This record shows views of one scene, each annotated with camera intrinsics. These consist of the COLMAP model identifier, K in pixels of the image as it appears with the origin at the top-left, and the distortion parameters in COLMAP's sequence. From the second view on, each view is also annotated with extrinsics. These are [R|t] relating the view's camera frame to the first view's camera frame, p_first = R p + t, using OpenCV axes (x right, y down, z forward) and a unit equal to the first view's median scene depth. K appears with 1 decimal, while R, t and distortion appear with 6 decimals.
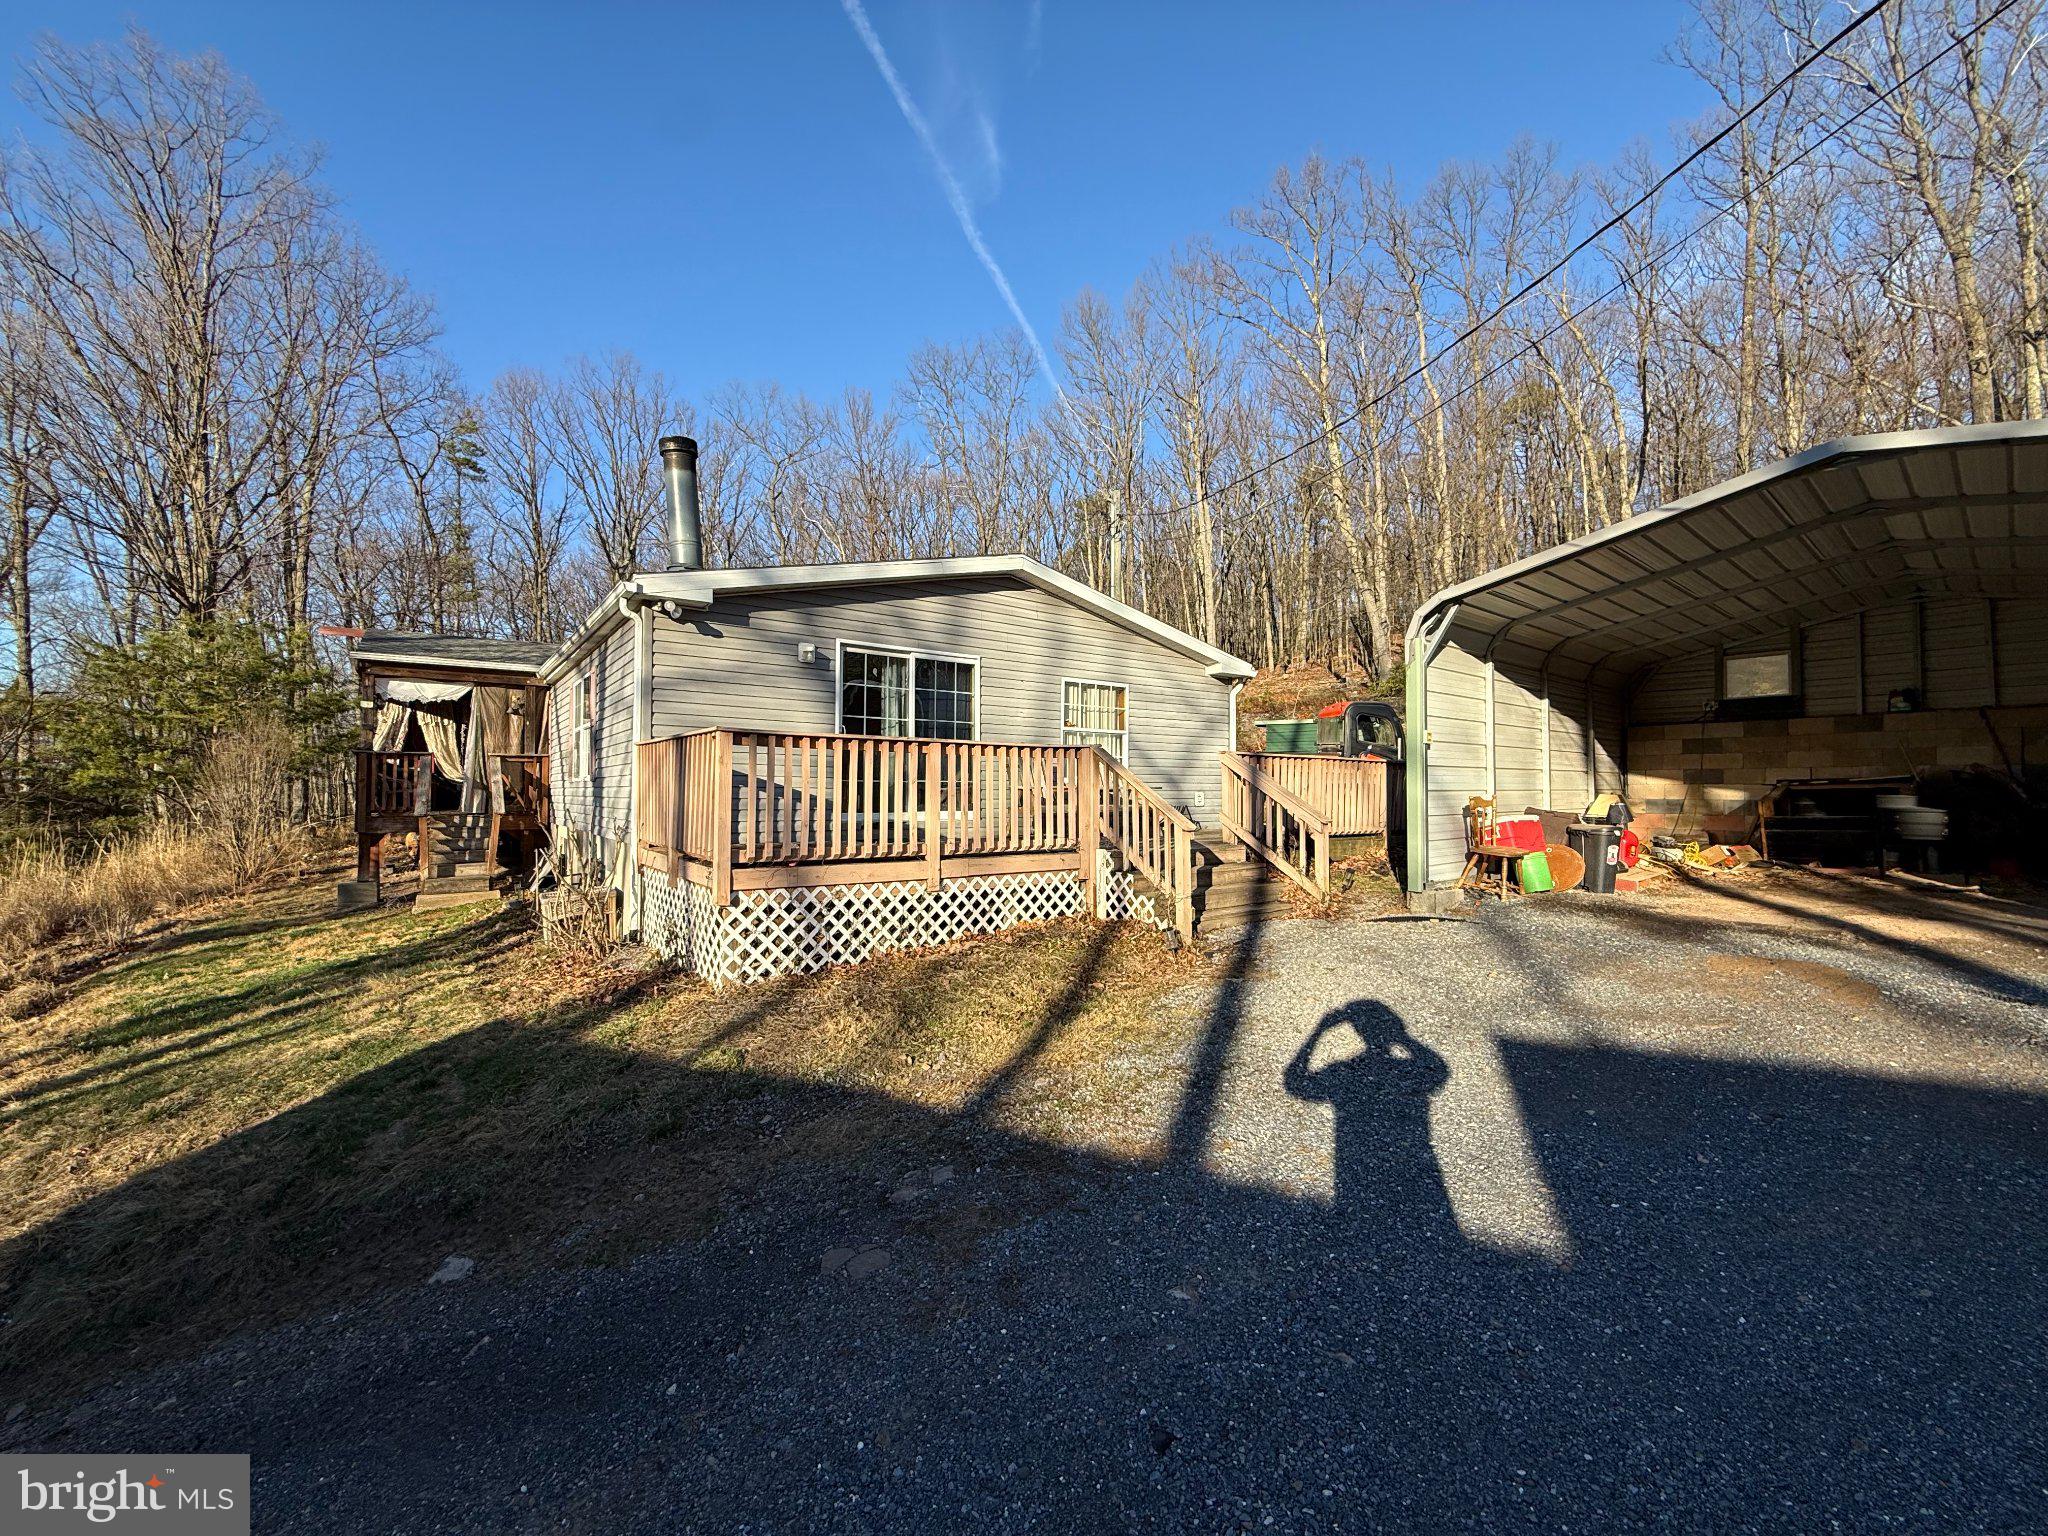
lens RADIAL K [[815.1, 0, 1022.9], [0, 815.1, 769.8], [0, 0, 1]] dist [-0.003712, 0.000606]
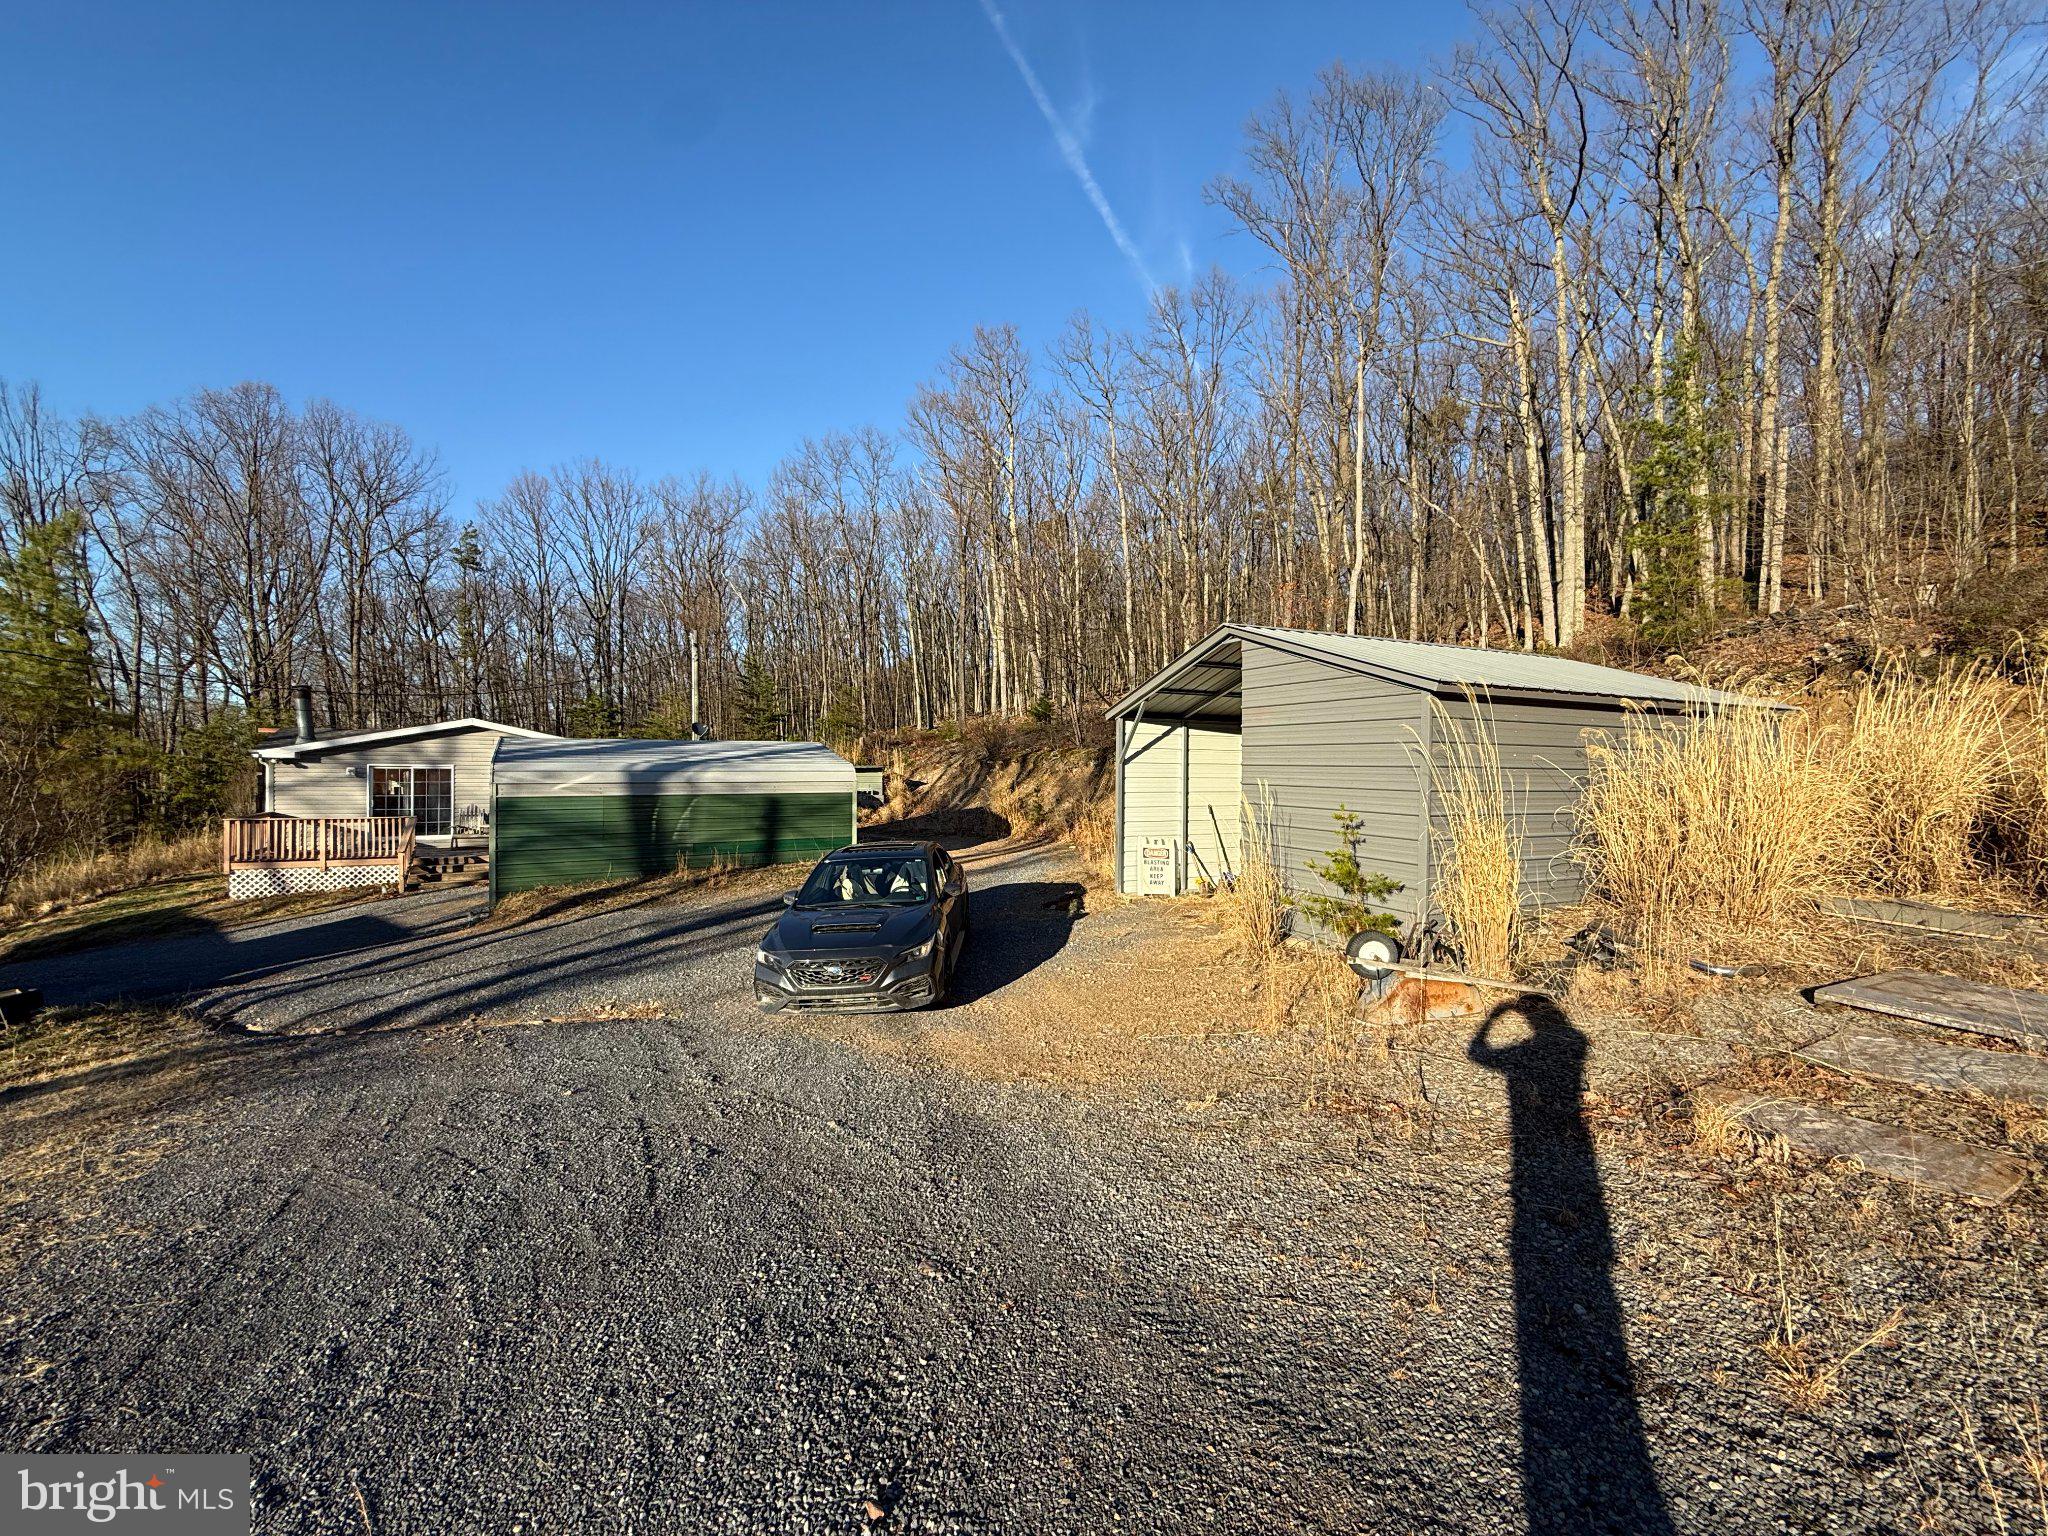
lens RADIAL K [[815.1, 0, 1021.9], [0, 815.1, 769.5], [0, 0, 1]] dist [-0.003712, 0.000606]
pose [[0.986827, 0.008033, -0.161580, 2.488119], [-0.003377, 0.999572, 0.029070, -0.268893], [0.161744, -0.028141, 0.986431, -1.265535]]
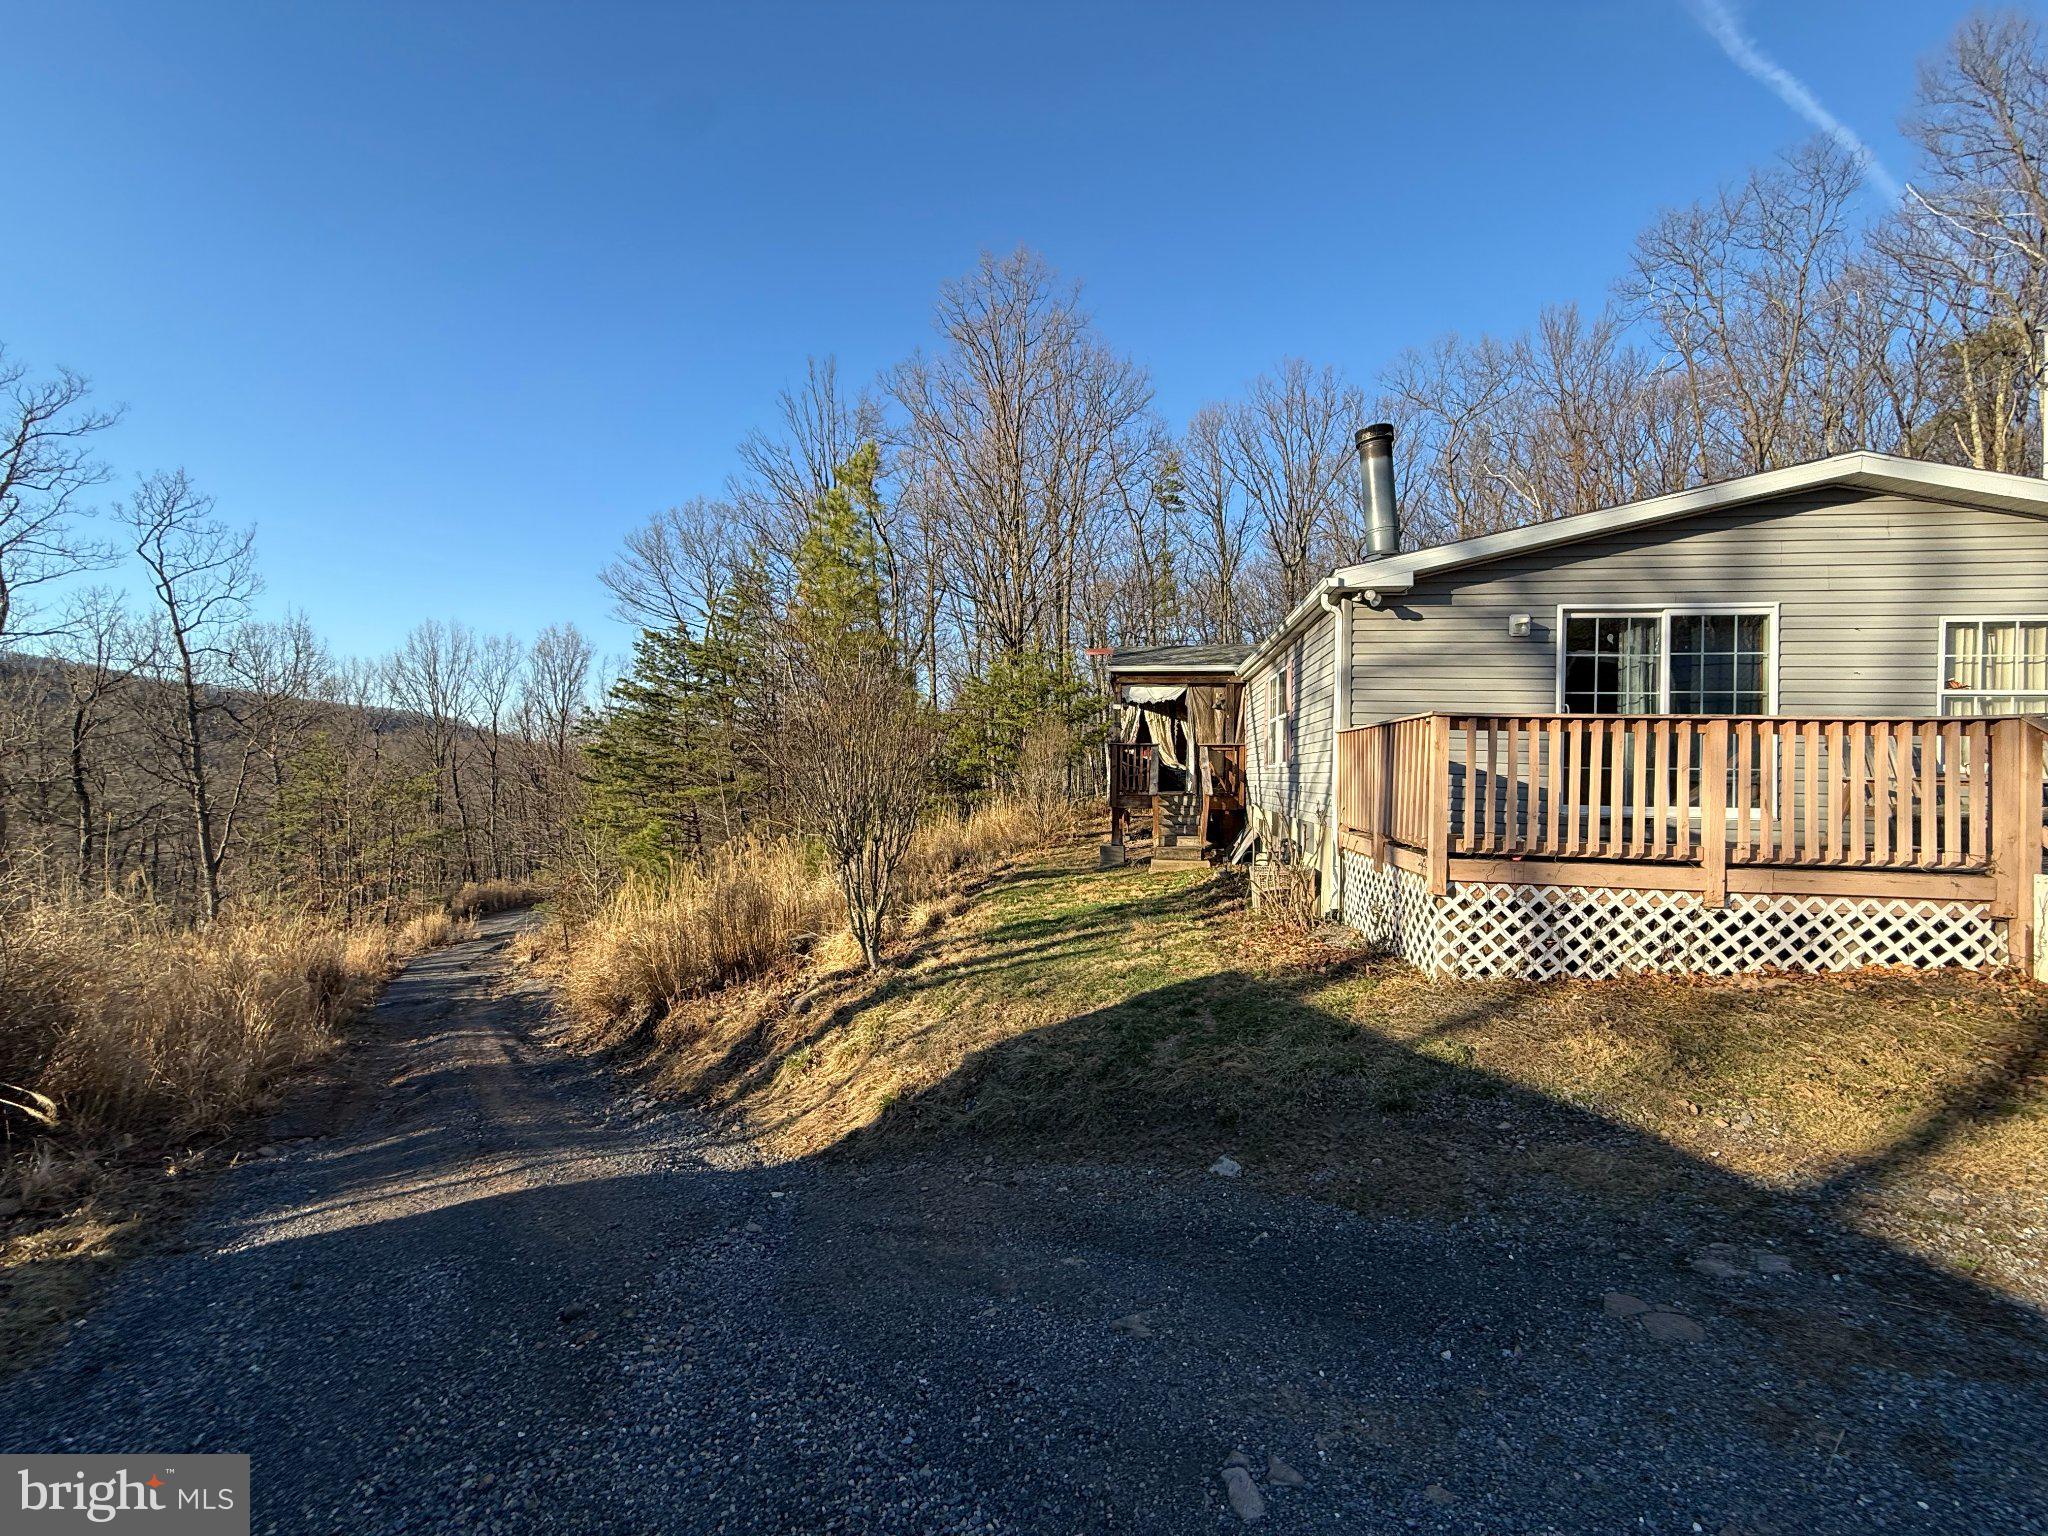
lens RADIAL K [[815.1, 0, 1014.7], [0, 815.1, 769.7], [0, 0, 1]] dist [-0.003712, 0.000606]
pose [[0.709763, 0.005993, -0.704415, -0.032905], [0.004846, 0.999899, 0.013390, 0.001003], [0.704424, -0.012918, 0.709662, -0.036340]]
